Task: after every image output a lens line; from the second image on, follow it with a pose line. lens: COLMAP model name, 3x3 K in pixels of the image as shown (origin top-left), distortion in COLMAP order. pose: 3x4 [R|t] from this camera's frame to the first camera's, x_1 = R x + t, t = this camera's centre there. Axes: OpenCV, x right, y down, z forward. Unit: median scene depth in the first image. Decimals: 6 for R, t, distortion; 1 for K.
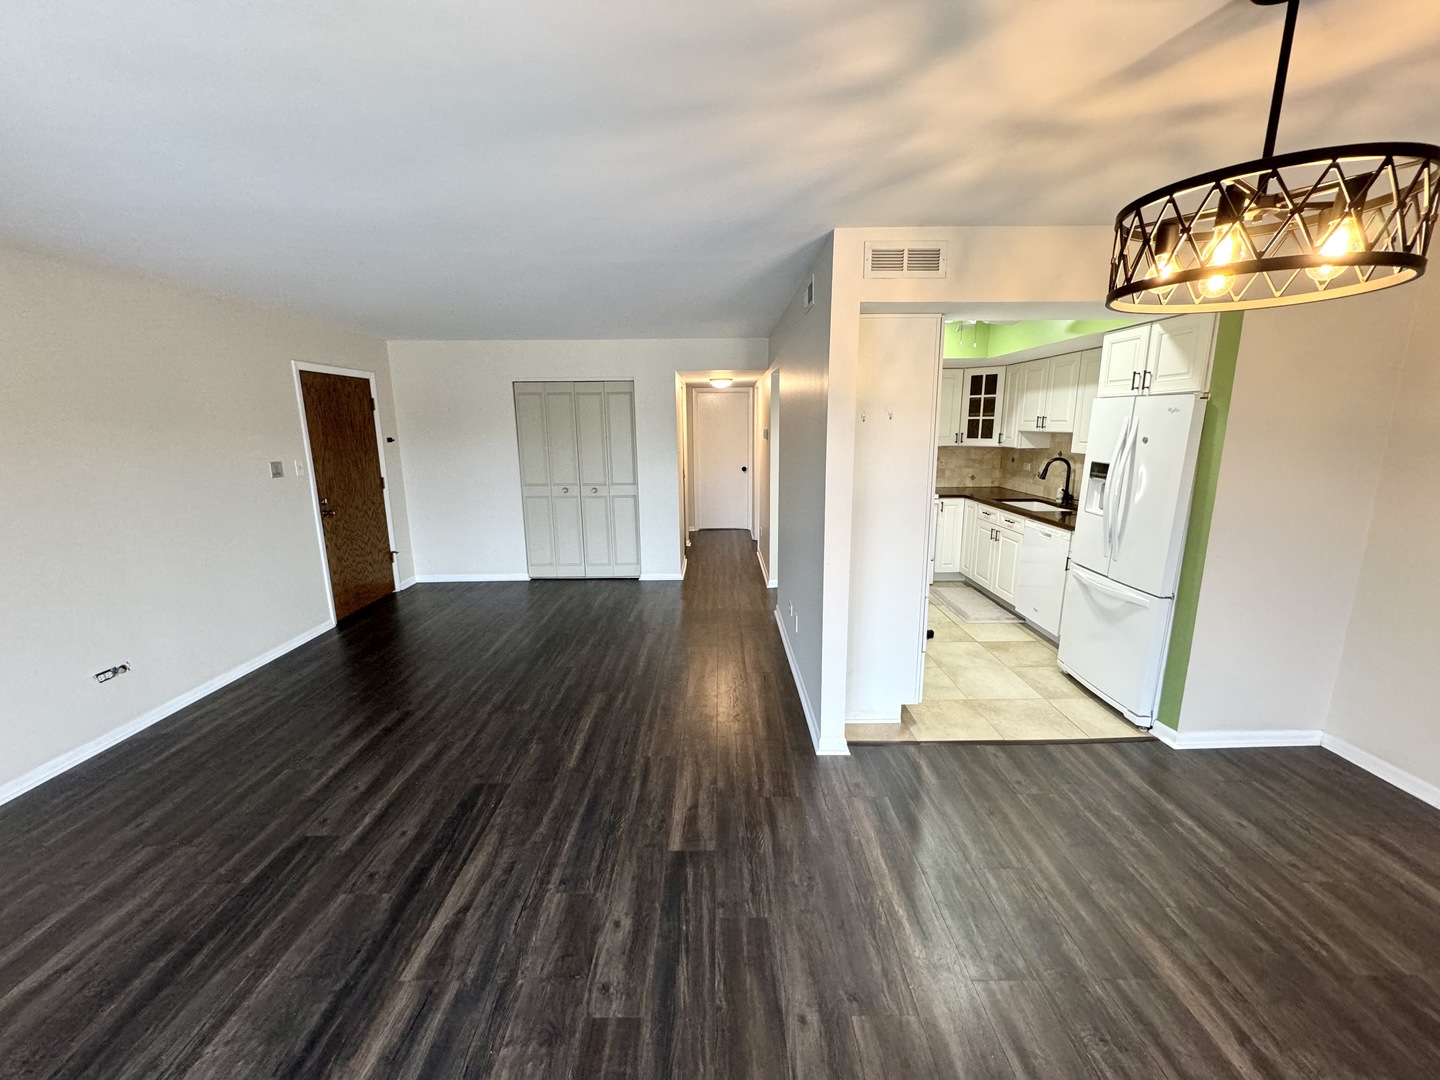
lens RADIAL K [[577.3, 0, 718.8], [0, 577.3, 536.9], [0, 0, 1]] dist [-0.001229, -0.000194]
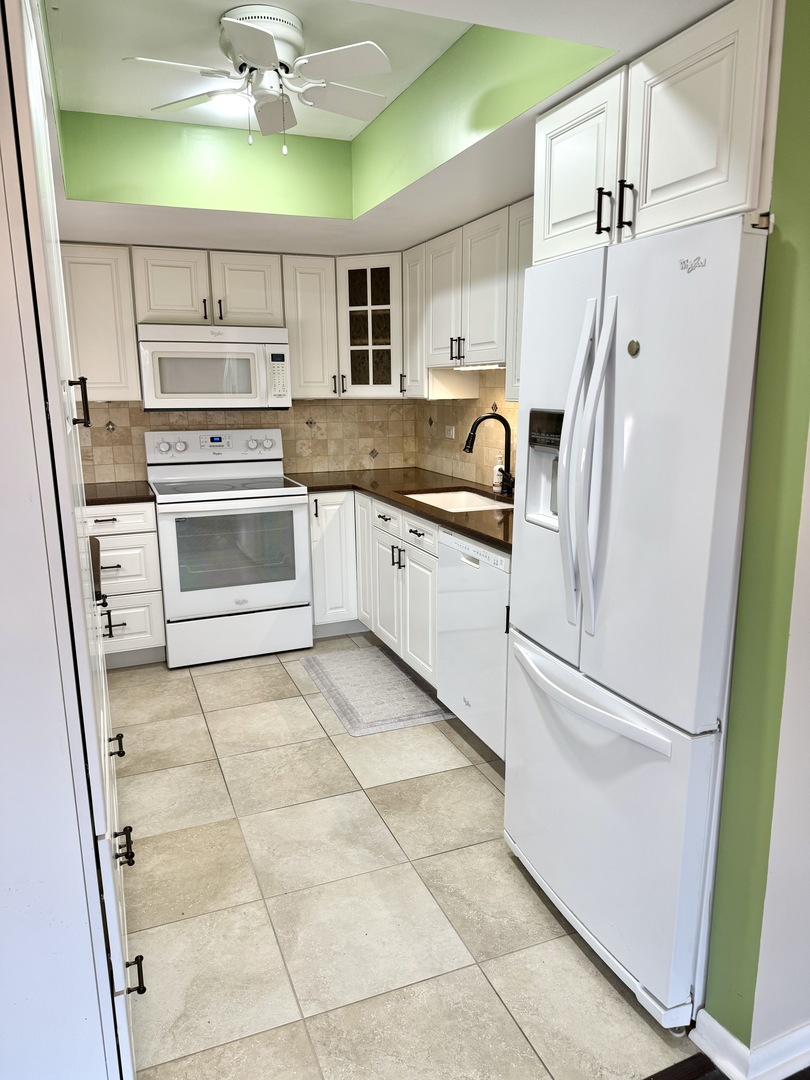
lens RADIAL K [[758.8, 0, 398.4], [0, 758.8, 537.1], [0, 0, 1]] dist [0.053158, -0.052974]
pose [[0.932975, -0.073972, 0.352257, 0.238767], [0.073936, 0.997171, 0.013577, -0.033746], [-0.352265, 0.013378, 0.935805, 0.345058]]
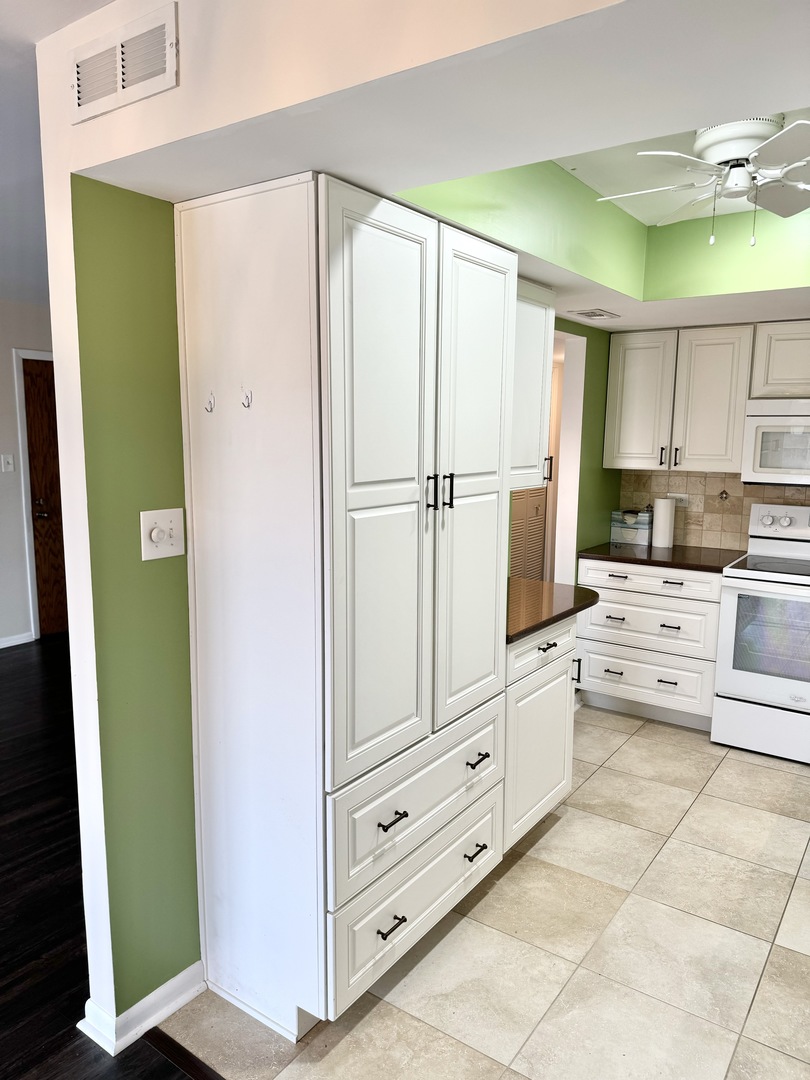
lens RADIAL K [[758.8, 0, 409.9], [0, 758.8, 539.3], [0, 0, 1]] dist [0.053158, -0.052974]
pose [[0.816644, 0.099316, -0.568532, 0.468805], [-0.130903, 0.991284, -0.014864, -0.059230], [0.562100, 0.086562, 0.822527, 0.330858]]
